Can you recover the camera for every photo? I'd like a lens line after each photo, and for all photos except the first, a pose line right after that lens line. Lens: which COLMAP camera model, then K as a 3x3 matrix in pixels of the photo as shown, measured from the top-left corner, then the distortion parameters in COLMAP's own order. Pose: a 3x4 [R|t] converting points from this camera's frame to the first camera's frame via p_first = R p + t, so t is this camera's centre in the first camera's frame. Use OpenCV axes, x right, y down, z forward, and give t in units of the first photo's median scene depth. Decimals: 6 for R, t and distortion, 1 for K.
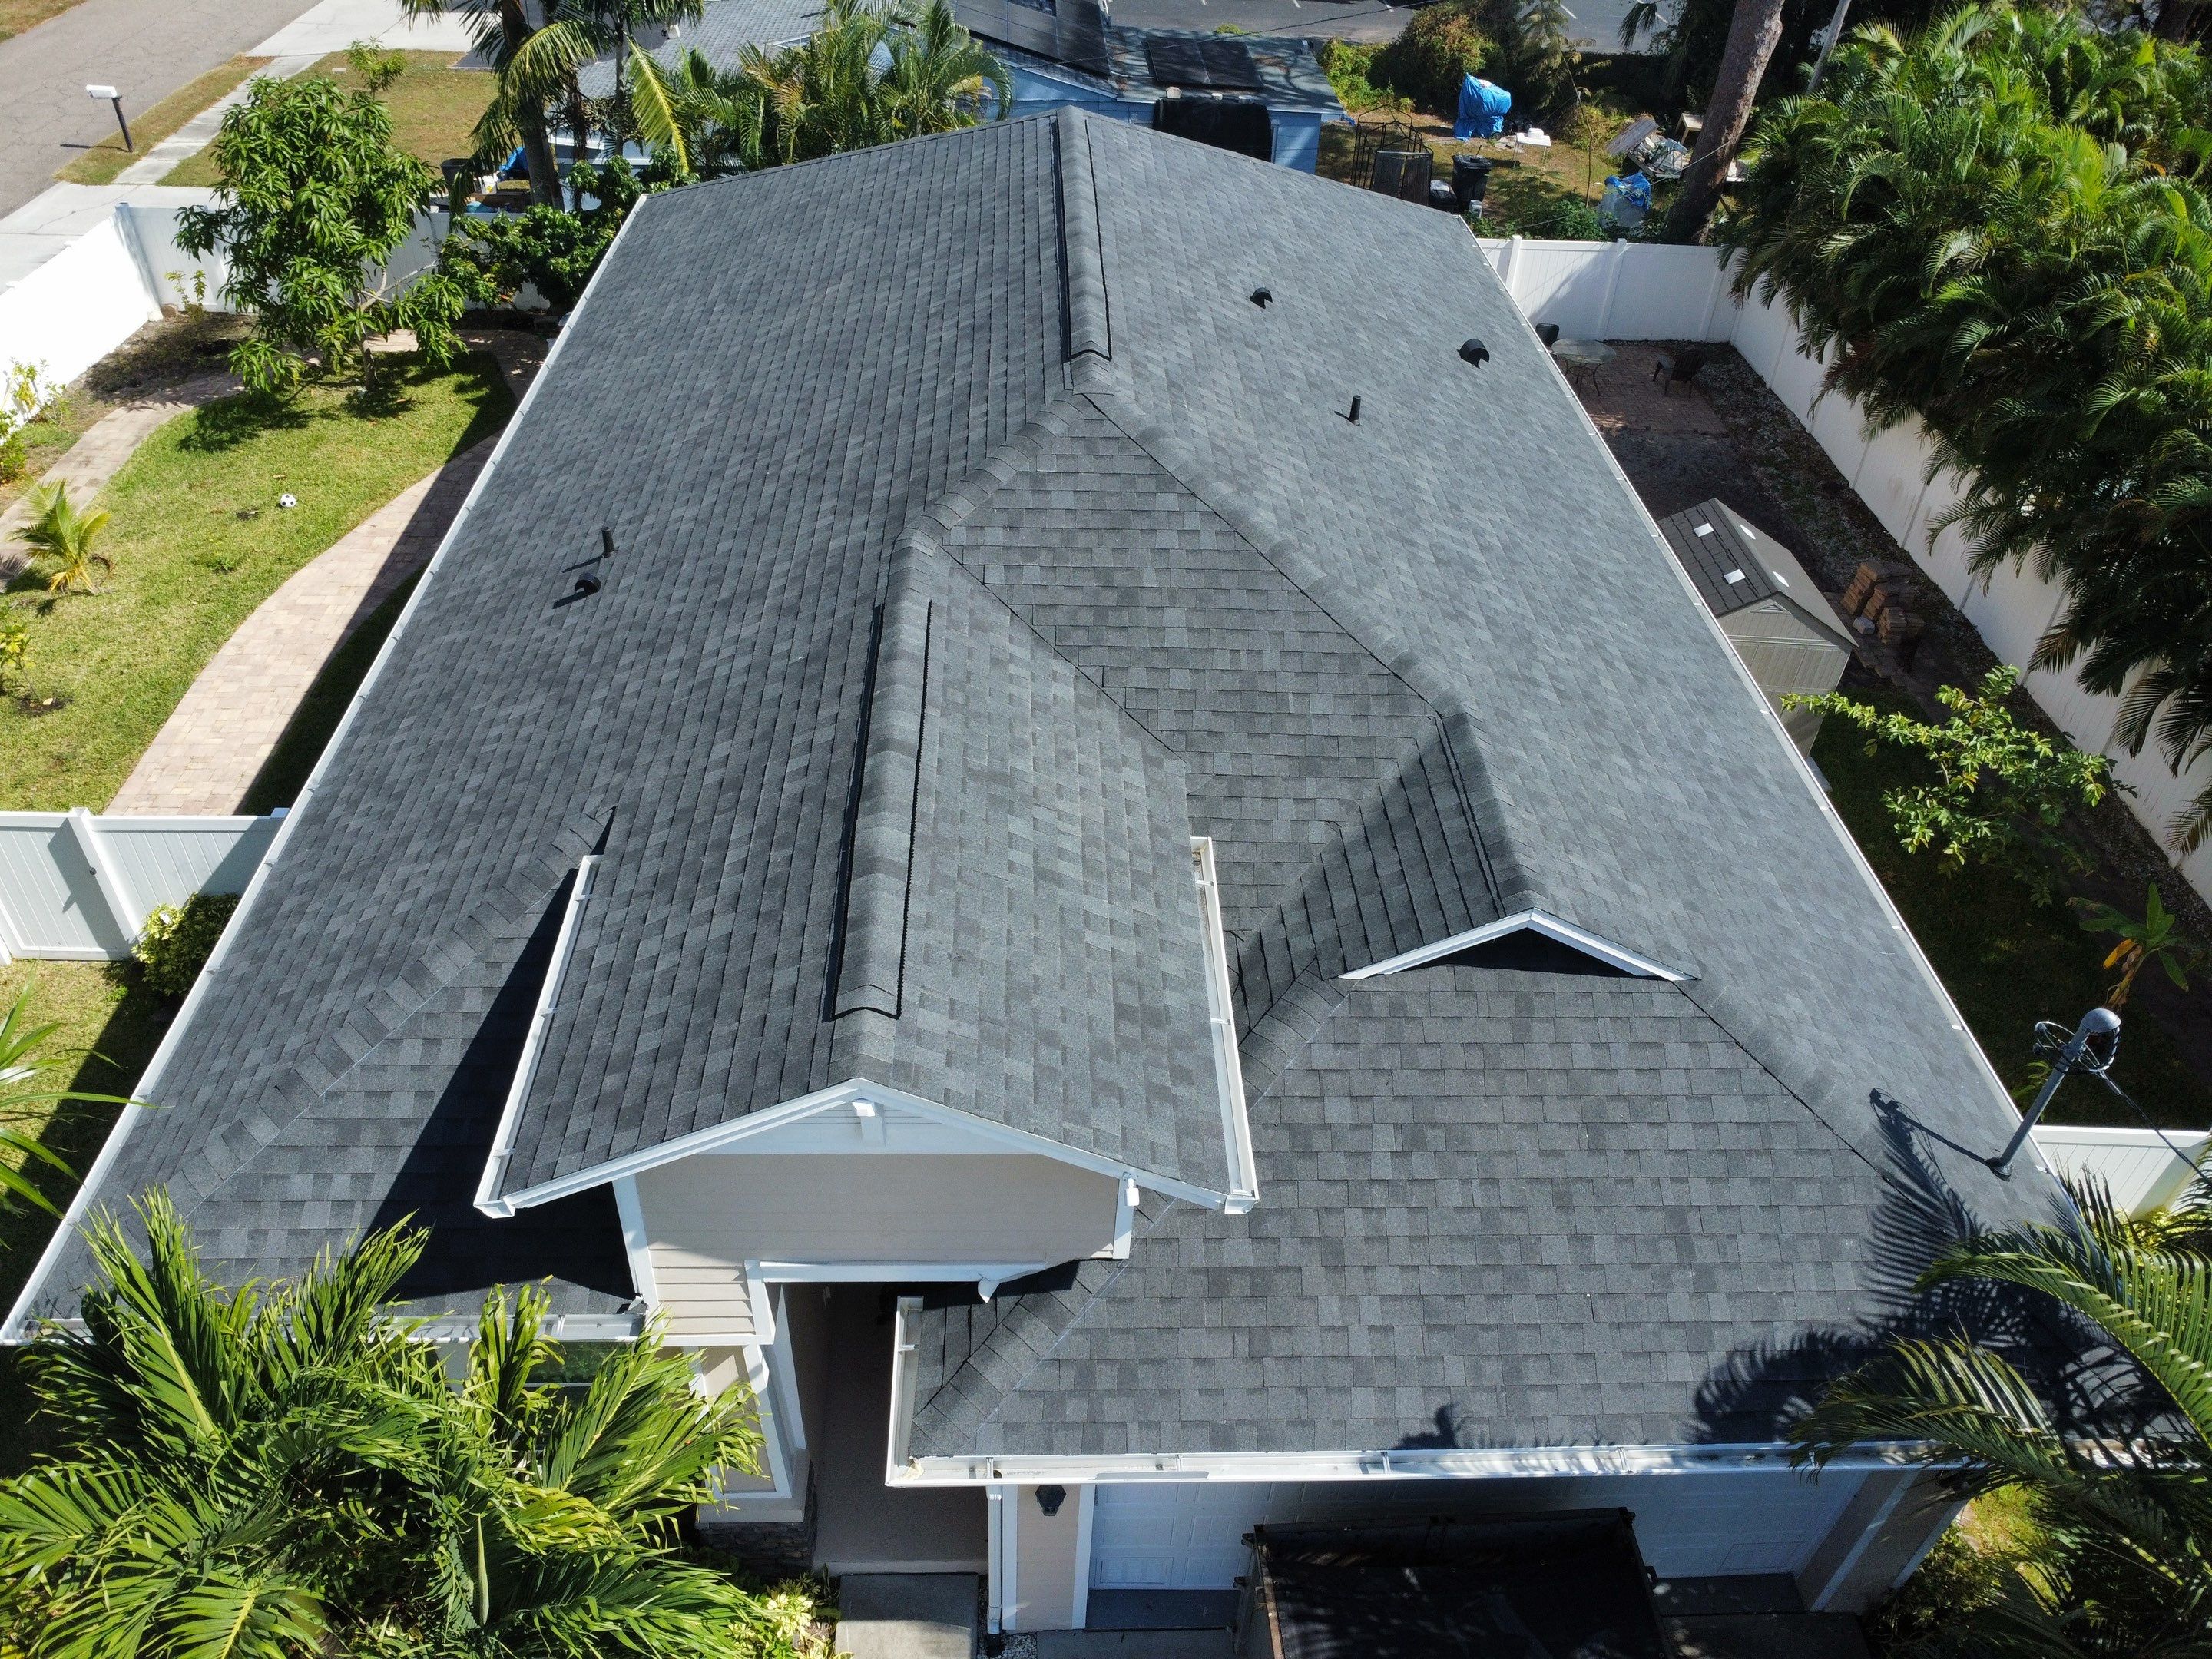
lens RADIAL K [[1601.6, 0, 1098.3], [0, 1601.6, 834.7], [0, 0, 1]] dist [-0.036313, 0.004699]
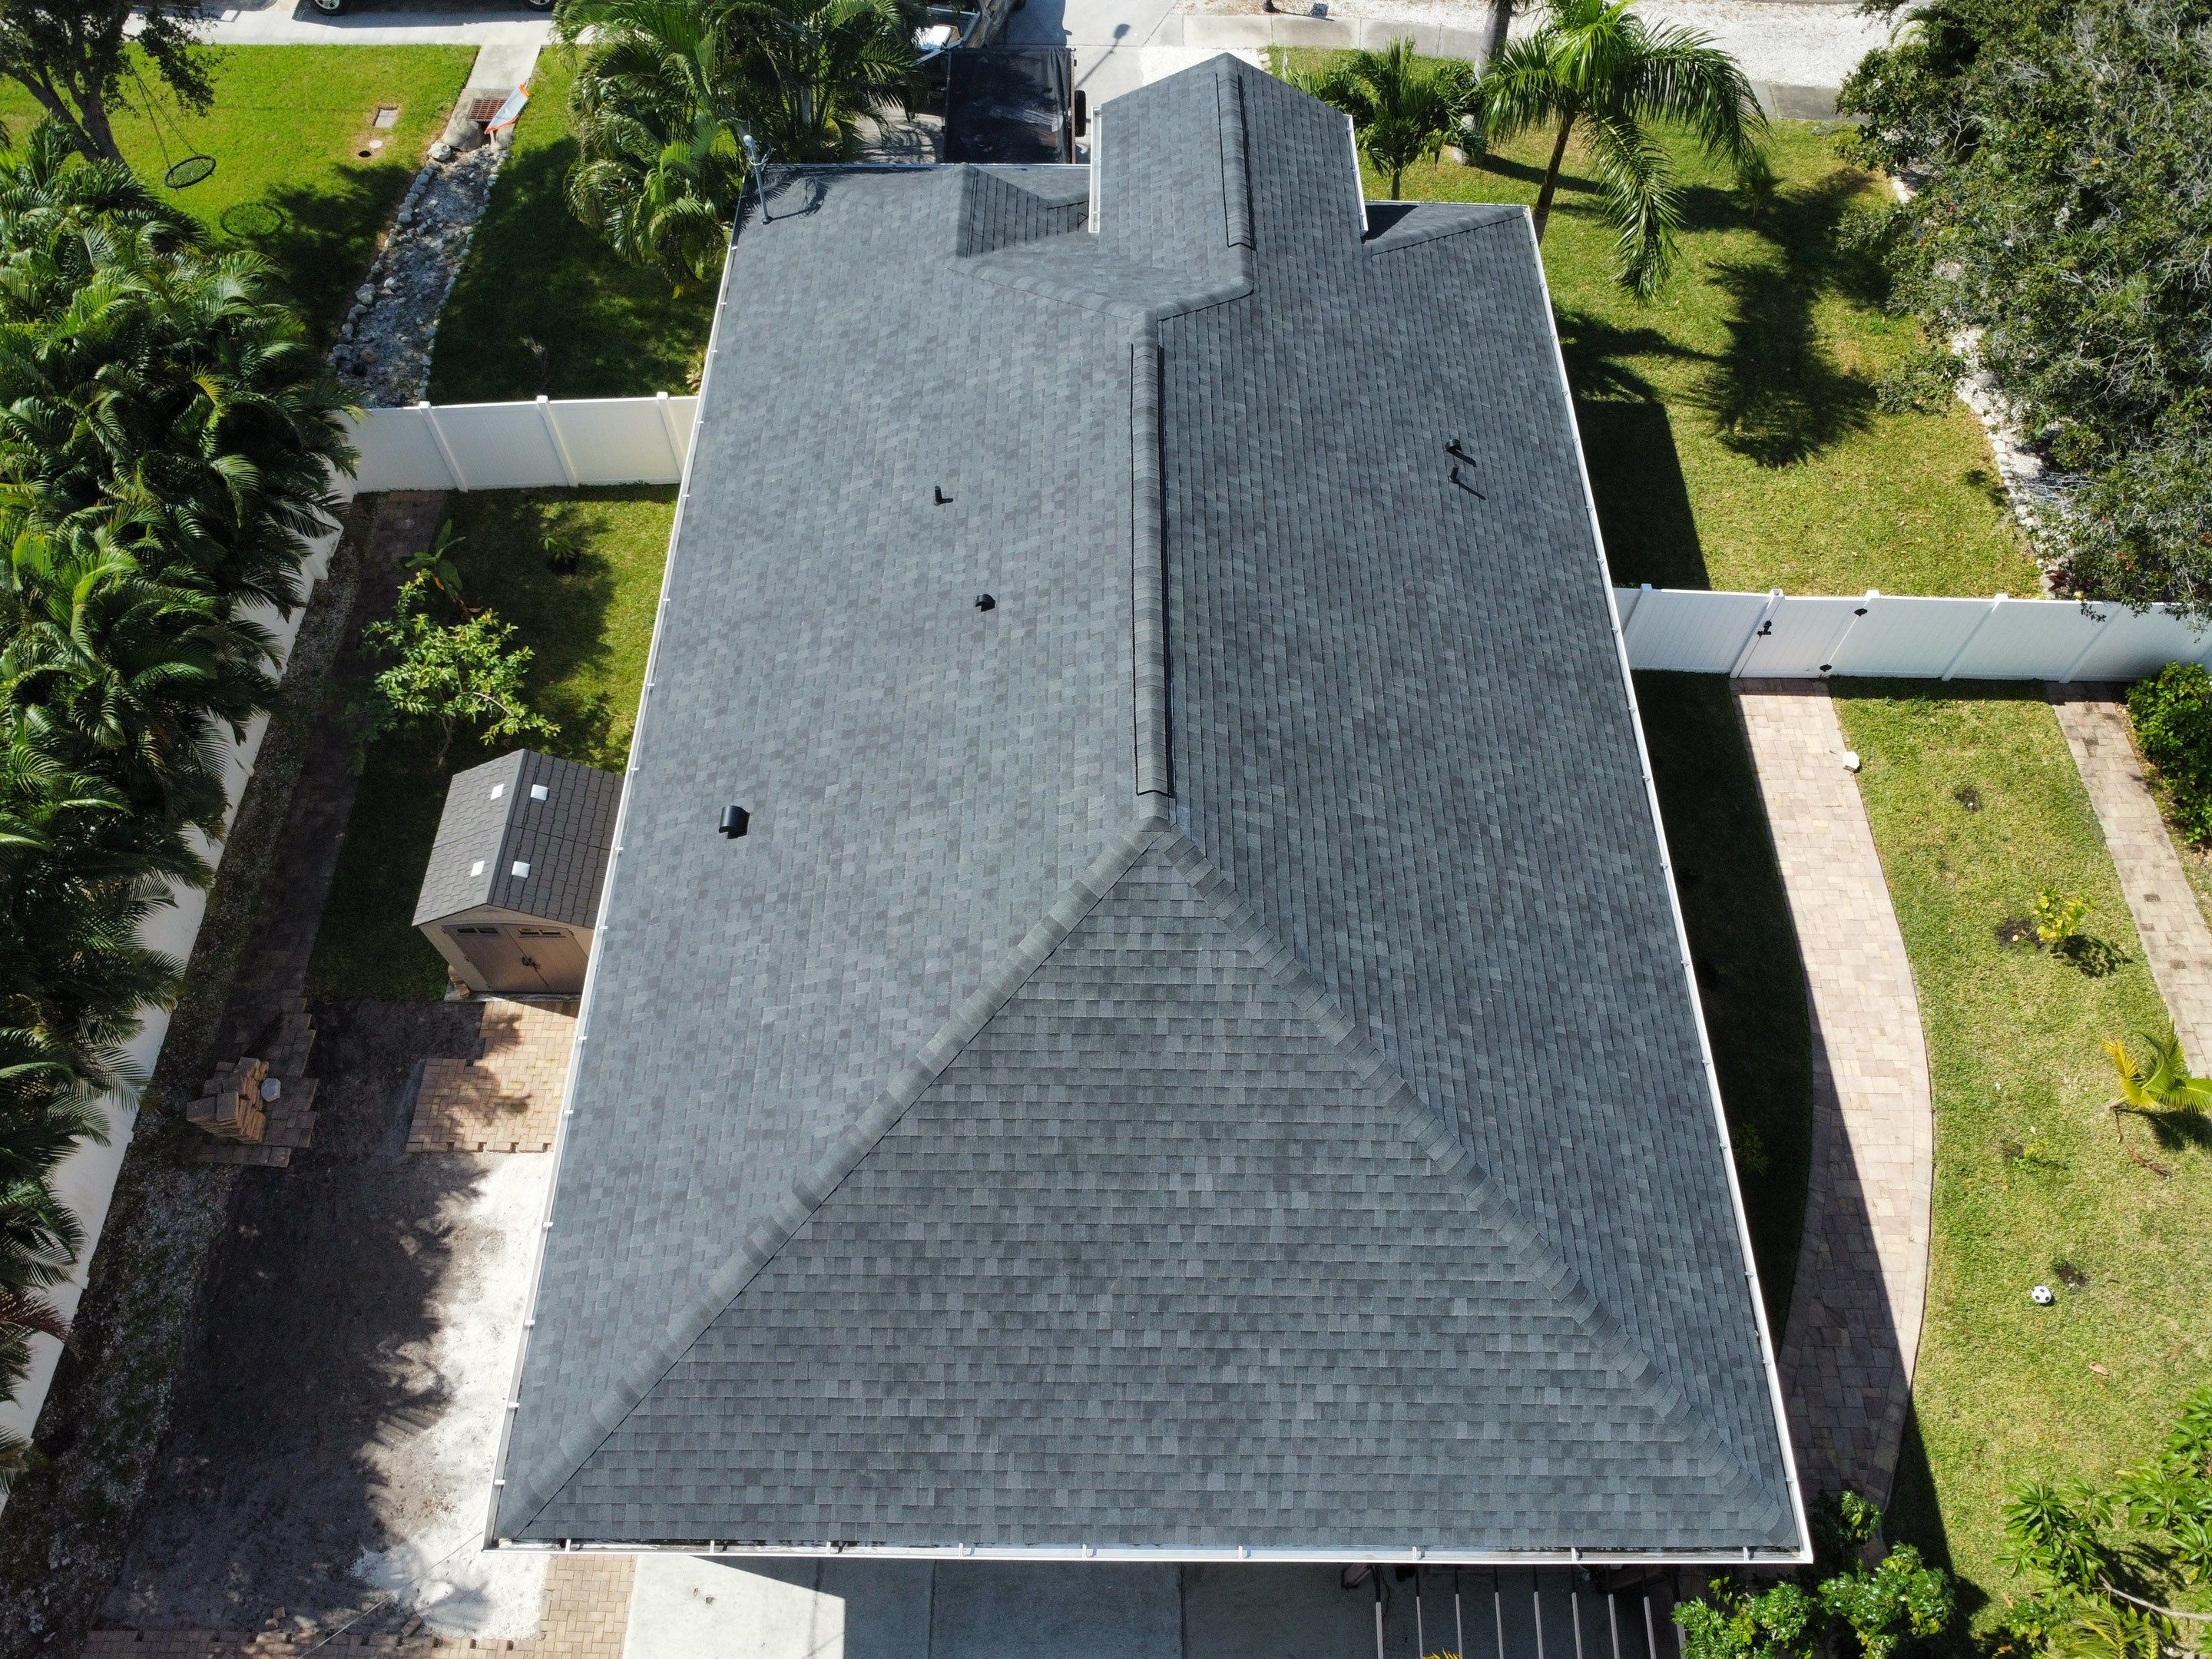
lens RADIAL K [[1601.6, 0, 1095.4], [0, 1601.6, 823.7], [0, 0, 1]] dist [-0.036313, 0.004699]
pose [[-0.998105, -0.059387, -0.016121, 0.044782], [-0.007890, -0.136313, 0.990634, -2.083674], [-0.061029, 0.988884, 0.135587, 1.382426]]
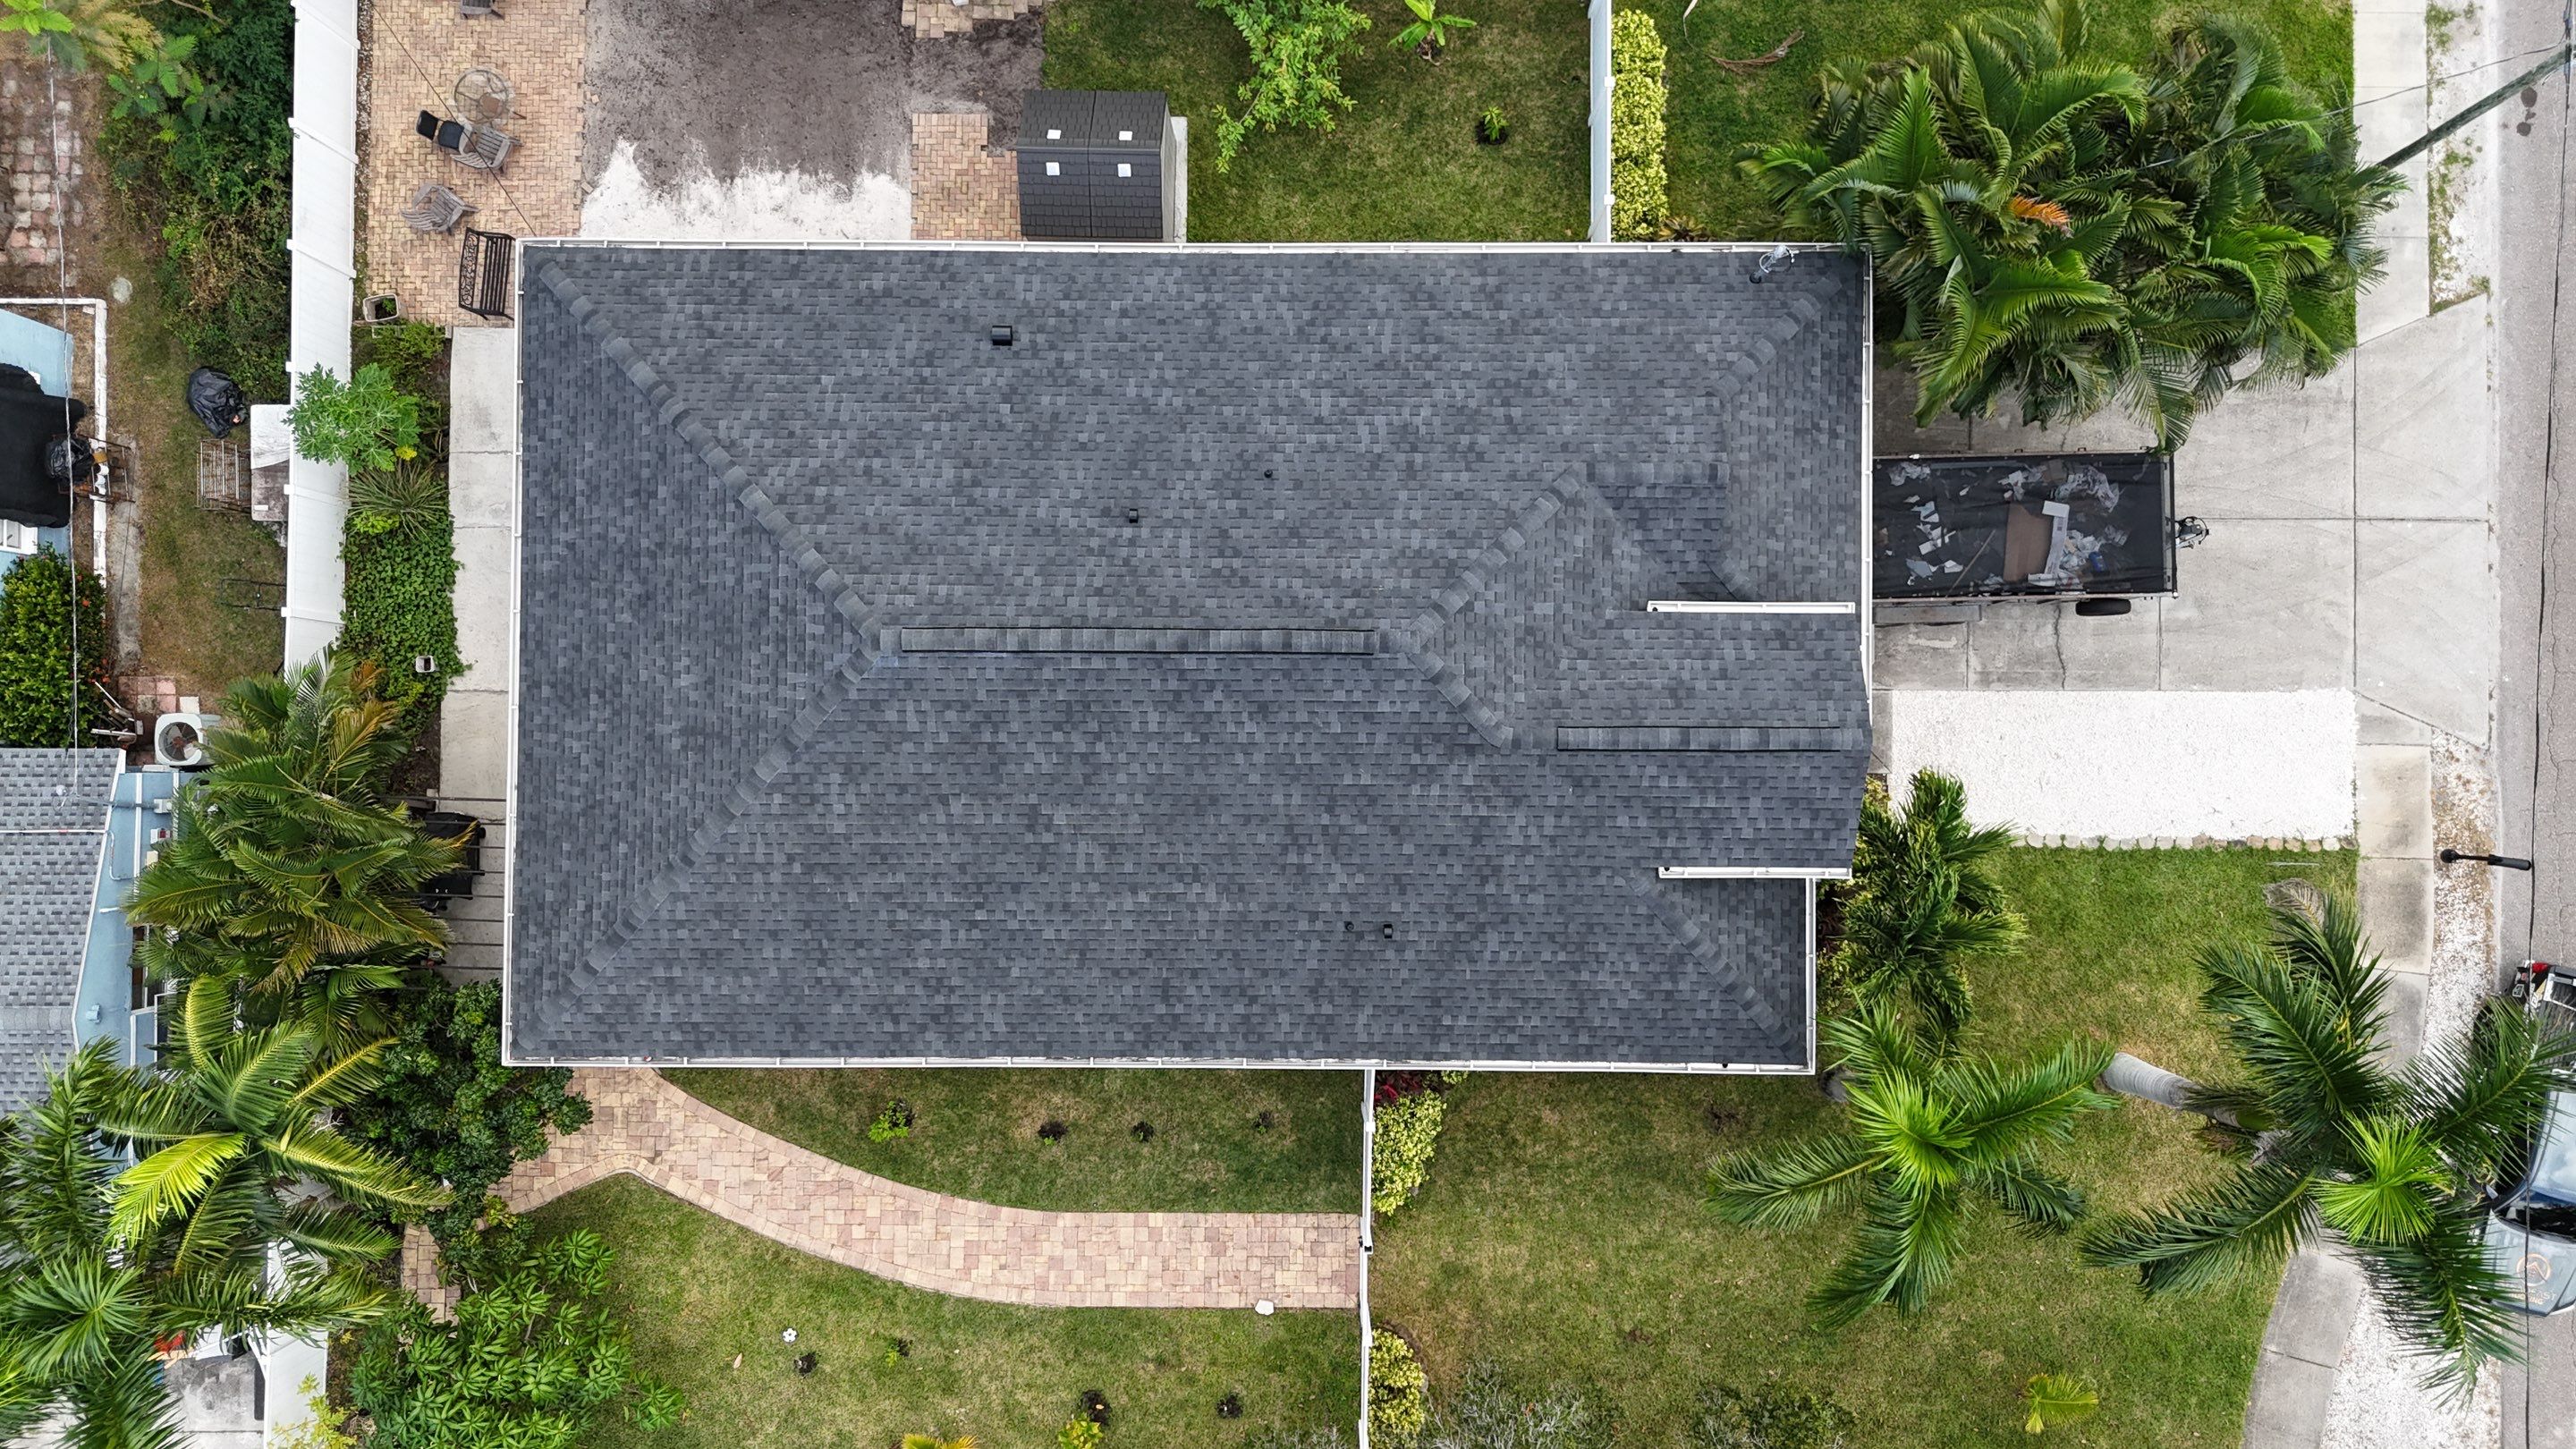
lens RADIAL K [[1895.5, 0, 1293.6], [0, 1895.5, 717.7], [0, 0, 1]] dist [0.073430, -0.078861]
pose [[0.041034, -0.999086, -0.011951, -0.074041], [0.644562, 0.017330, 0.764356, -2.149392], [-0.763450, -0.039067, 0.644684, -0.307925]]
